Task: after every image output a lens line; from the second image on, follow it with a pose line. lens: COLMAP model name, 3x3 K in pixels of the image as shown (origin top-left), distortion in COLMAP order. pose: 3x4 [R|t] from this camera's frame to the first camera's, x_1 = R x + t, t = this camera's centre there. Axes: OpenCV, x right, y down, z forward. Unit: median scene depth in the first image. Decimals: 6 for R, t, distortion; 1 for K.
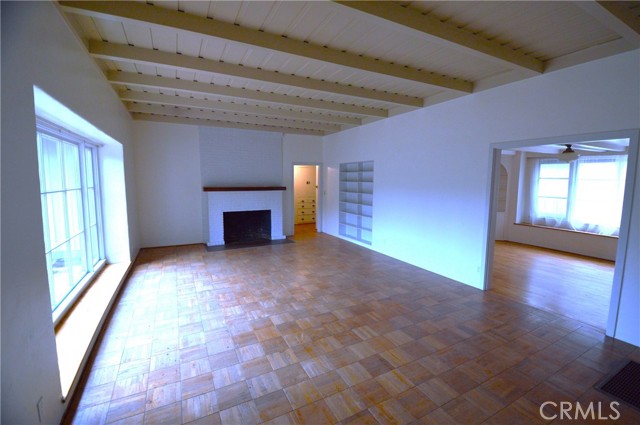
lens RADIAL K [[284.2, 0, 327.9], [0, 284.2, 210.9], [0, 0, 1]] dist [-0.000011, -0.000046]
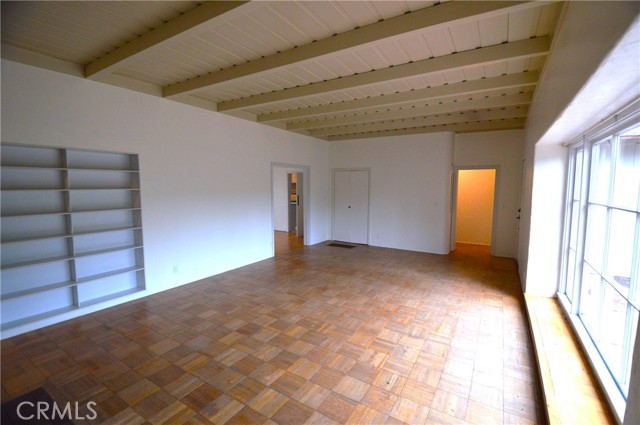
lens RADIAL K [[284.2, 0, 327.9], [0, 284.2, 210.9], [0, 0, 1]] dist [-0.000011, -0.000046]
pose [[-0.512258, -0.086076, 0.854507, -0.905792], [0.086114, 0.984803, 0.150825, -0.173474], [-0.854503, 0.150846, -0.497061, 1.484275]]
